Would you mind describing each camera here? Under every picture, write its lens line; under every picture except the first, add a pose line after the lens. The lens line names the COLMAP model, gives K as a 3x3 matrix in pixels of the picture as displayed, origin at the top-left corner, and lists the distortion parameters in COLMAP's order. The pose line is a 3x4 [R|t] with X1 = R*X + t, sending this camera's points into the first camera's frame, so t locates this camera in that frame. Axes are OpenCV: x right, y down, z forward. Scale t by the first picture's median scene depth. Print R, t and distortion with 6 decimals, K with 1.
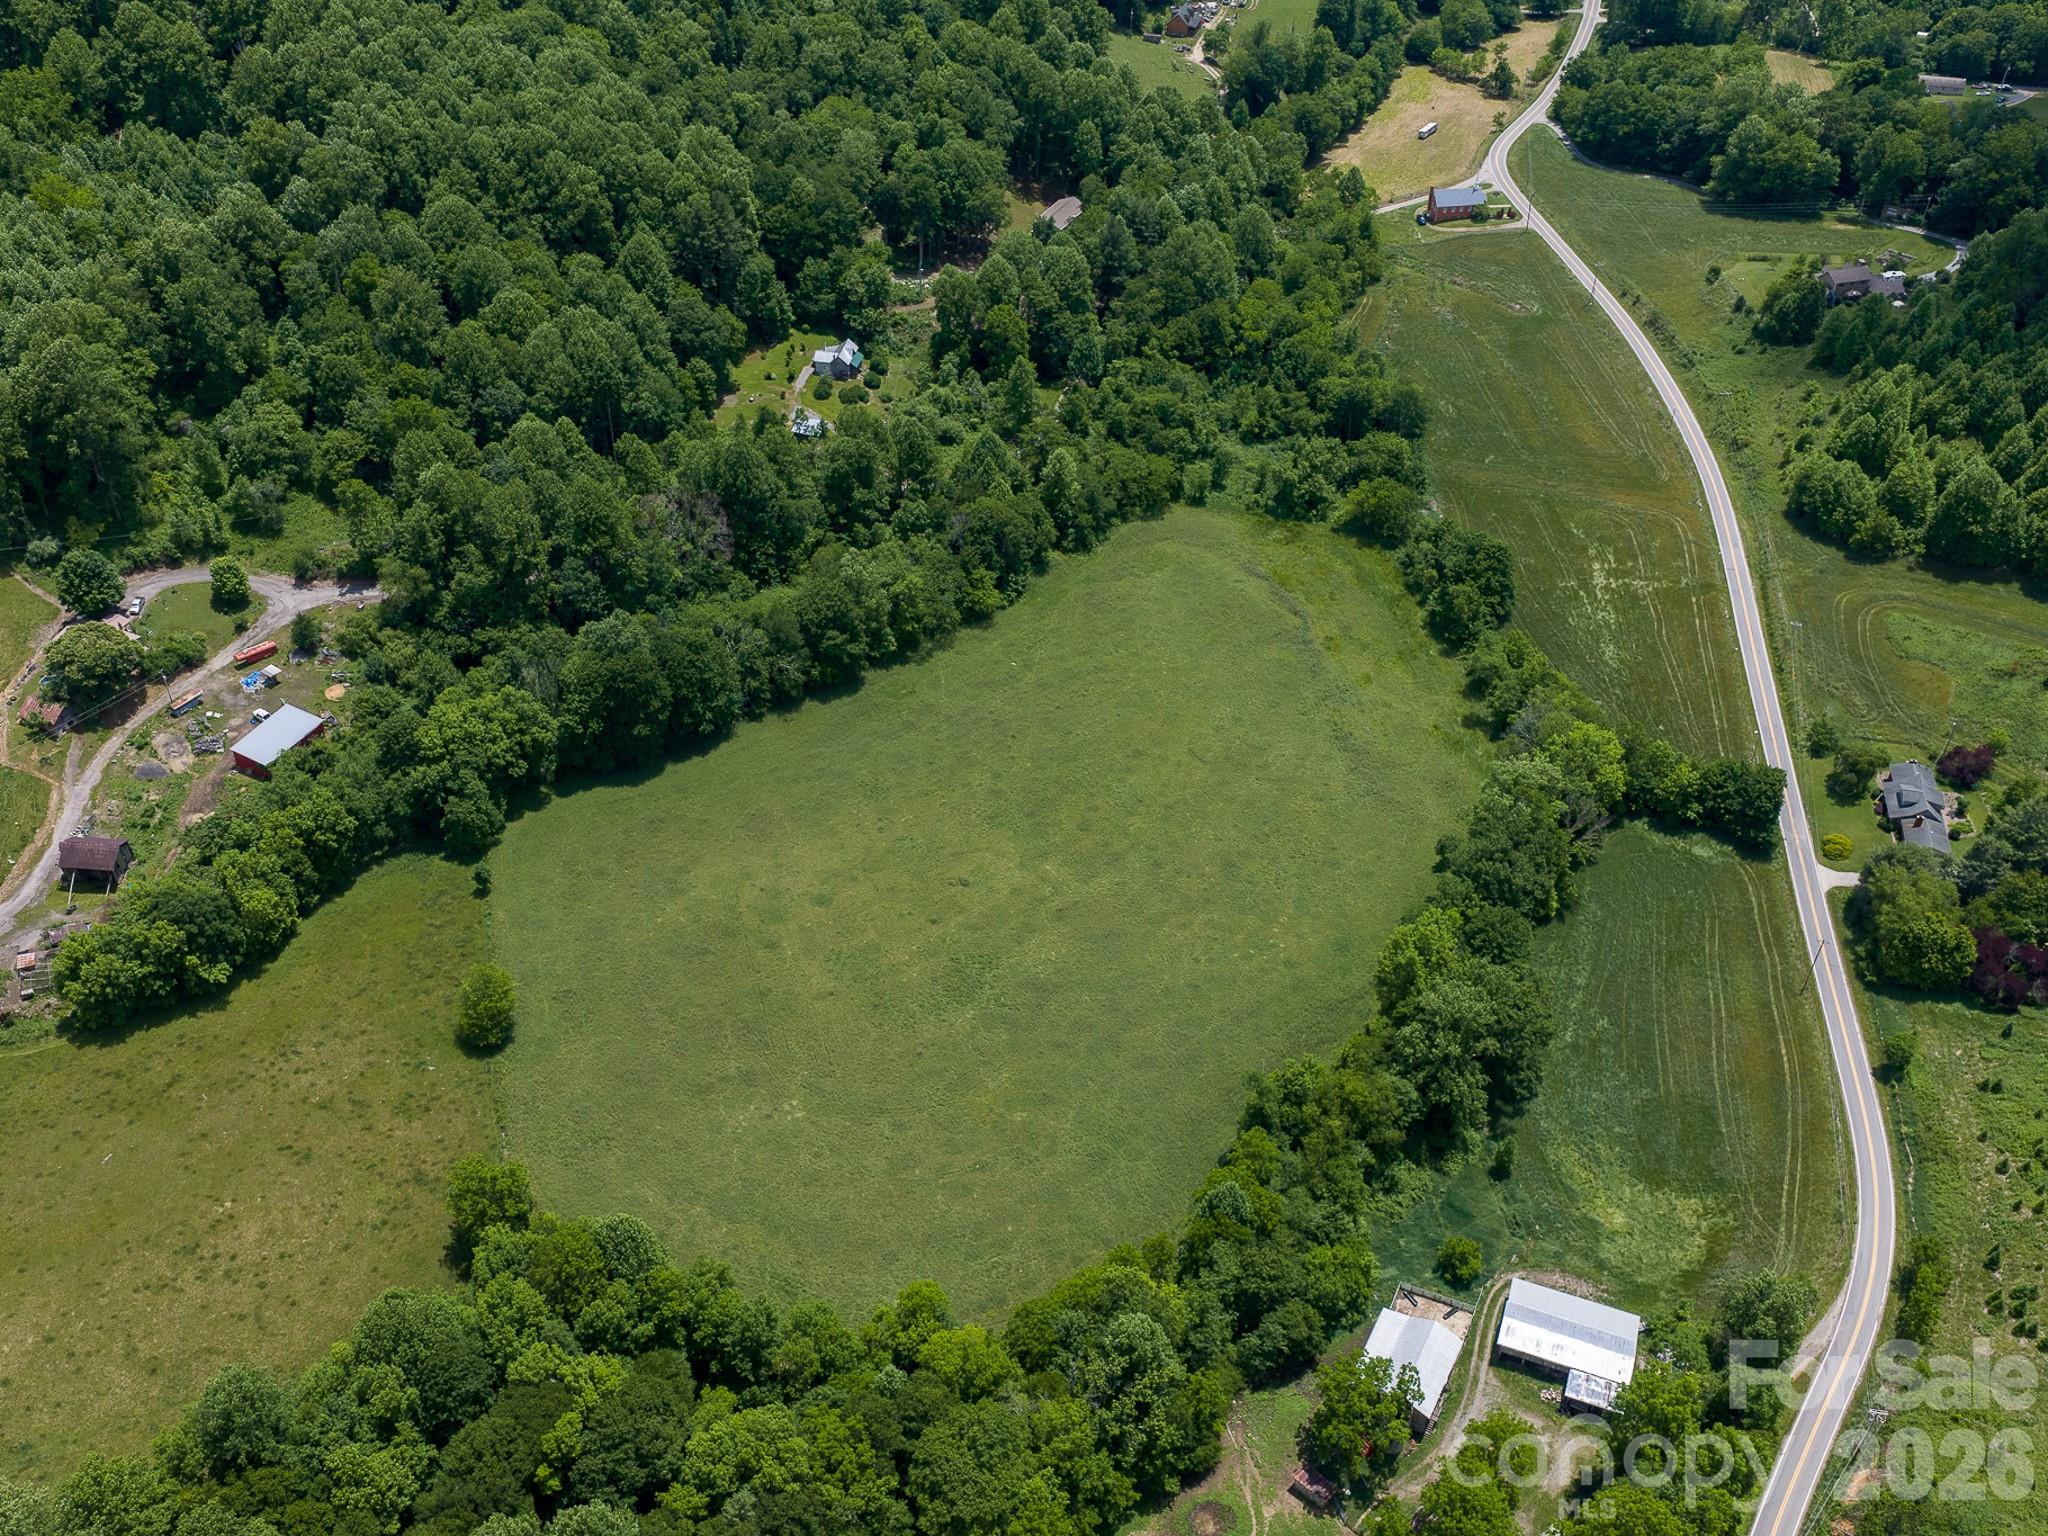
lens RADIAL K [[1915.0, 0, 1035.4], [0, 1915.0, 771.0], [0, 0, 1]] dist [0.015175, 0.000000]
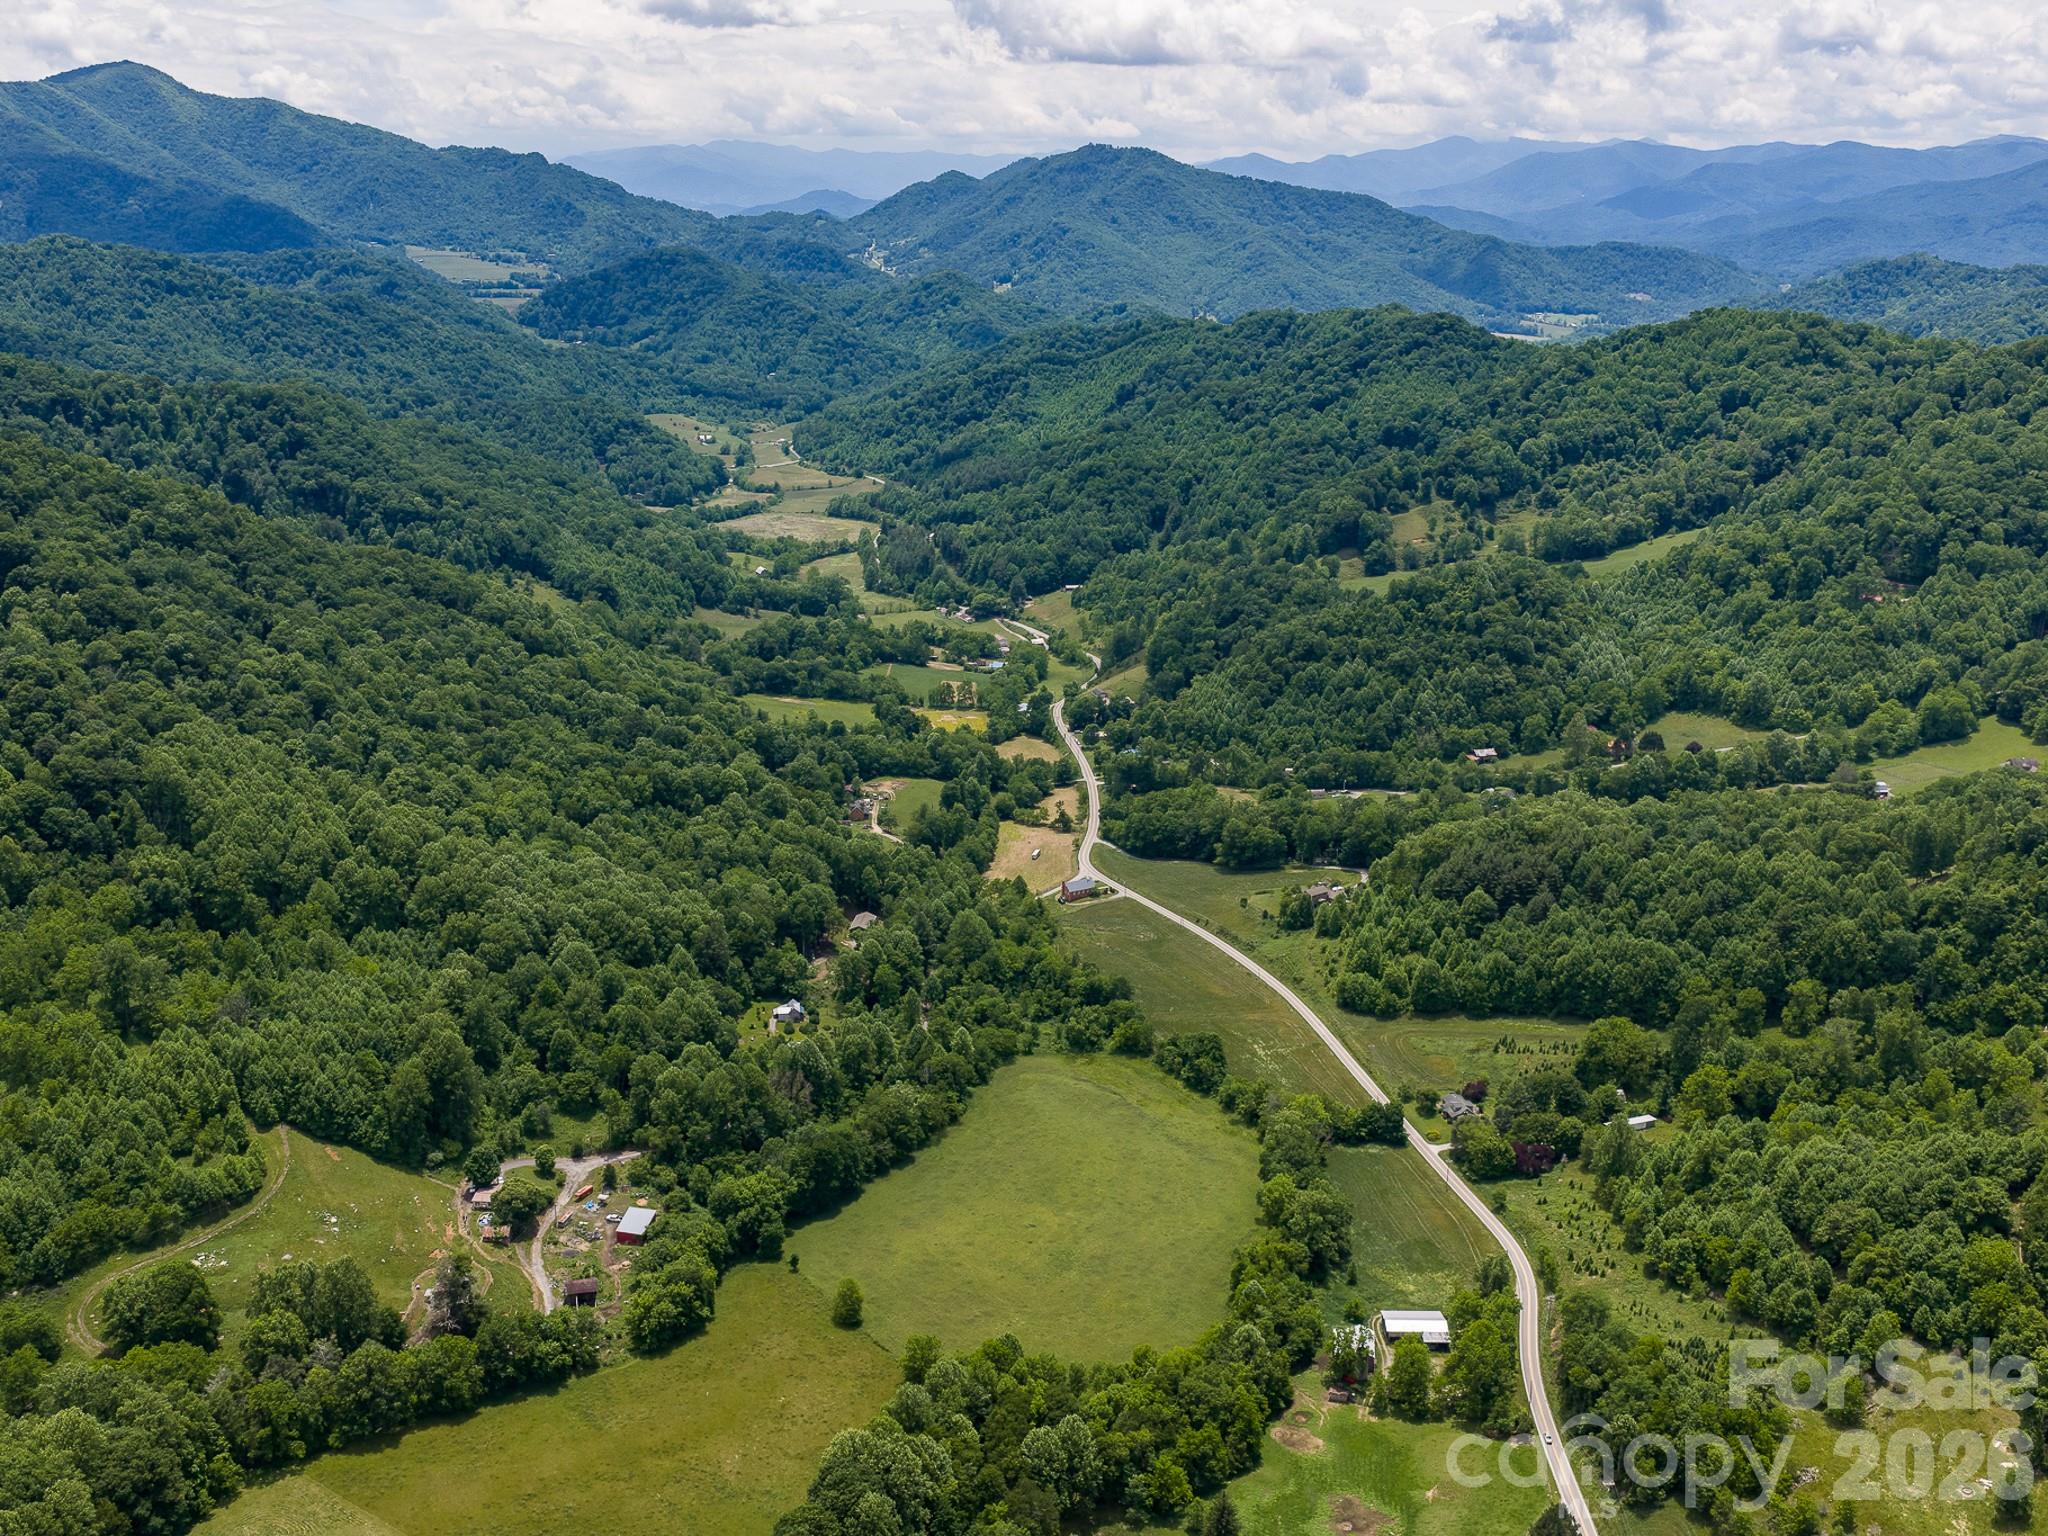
lens RADIAL K [[1915.0, 0, 1020.5], [0, 1915.0, 769.6], [0, 0, 1]] dist [0.015175, 0.000000]
pose [[0.938240, -0.105562, 0.329488, -0.460949], [0.226970, 0.906554, -0.355871, 0.237274], [-0.261133, 0.408676, 0.874525, -0.597274]]
